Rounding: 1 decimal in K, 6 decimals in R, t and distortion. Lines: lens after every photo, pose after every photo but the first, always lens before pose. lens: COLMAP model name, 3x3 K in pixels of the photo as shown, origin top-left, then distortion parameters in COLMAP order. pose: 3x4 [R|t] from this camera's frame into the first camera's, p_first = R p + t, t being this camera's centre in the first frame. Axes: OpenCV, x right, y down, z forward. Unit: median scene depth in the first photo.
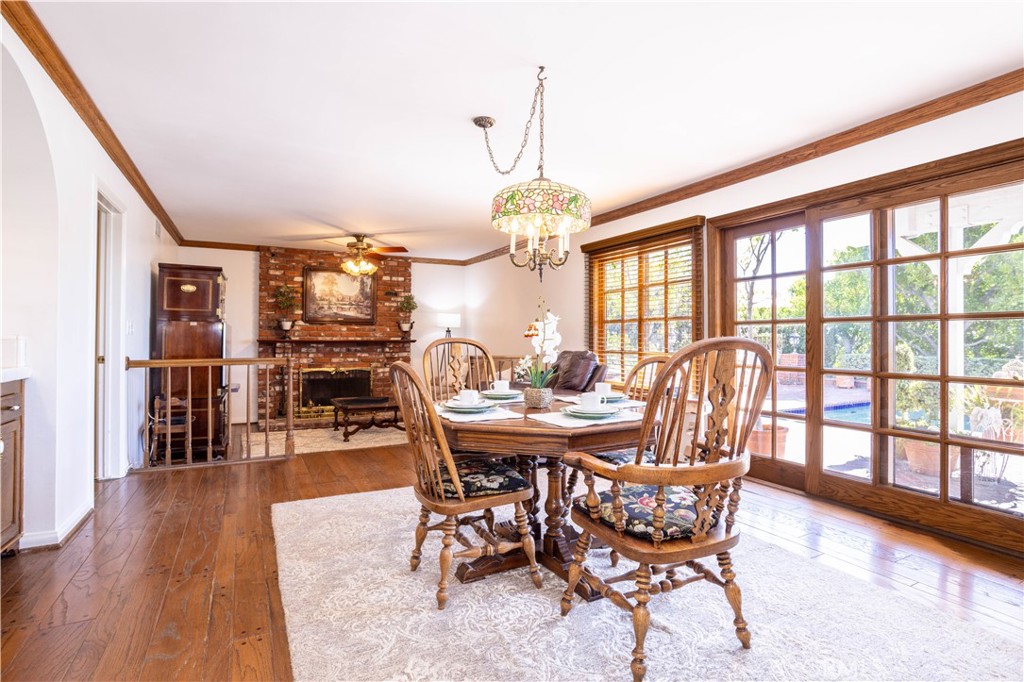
lens RADIAL K [[509.2, 0, 511.1], [0, 509.2, 337.9], [0, 0, 1]] dist [-0.039212, 0.016364]
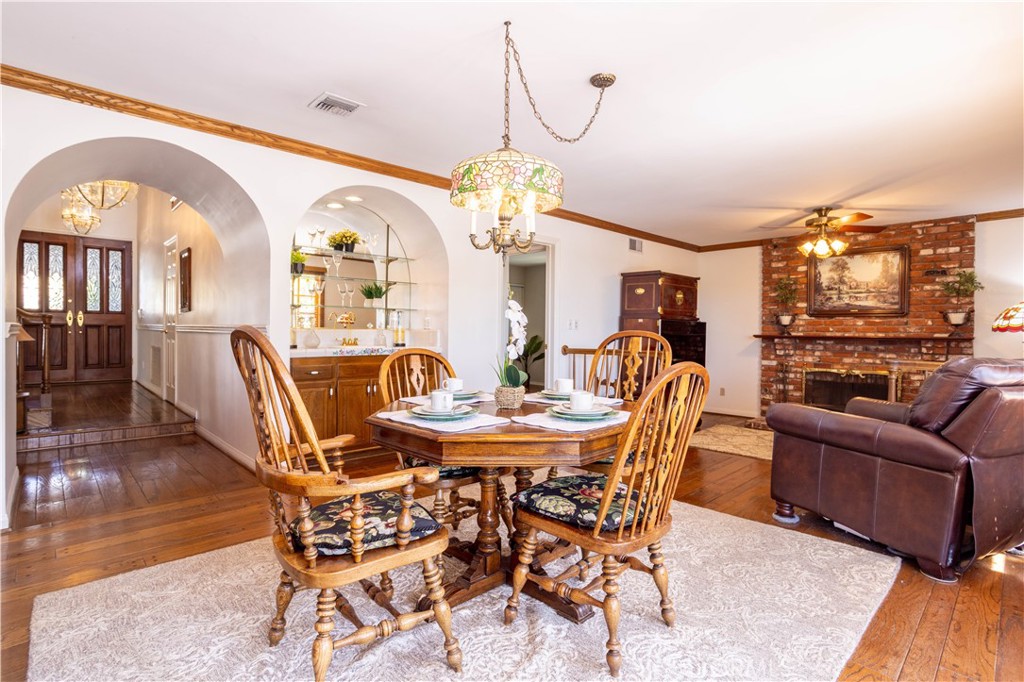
lens RADIAL K [[509.2, 0, 515.3], [0, 509.2, 337.5], [0, 0, 1]] dist [-0.039212, 0.016364]
pose [[0.284839, 0.009543, -0.958528, 0.290239], [-0.004884, 0.999952, 0.008504, 0.002103], [0.958563, 0.002259, 0.284872, 0.244016]]
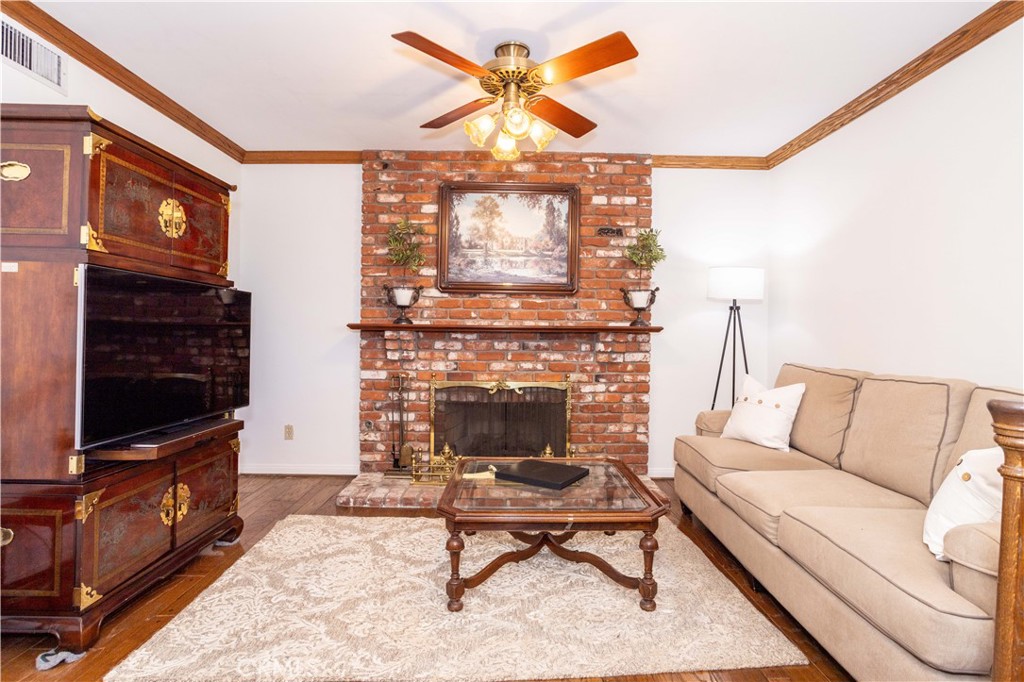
lens RADIAL K [[509.2, 0, 510.2], [0, 509.2, 327.4], [0, 0, 1]] dist [-0.039212, 0.016364]
pose [[0.885737, -0.001752, -0.464183, -0.101455], [-0.004210, 0.999921, -0.011808, 0.011656], [0.464168, 0.012413, 0.885660, 0.561395]]
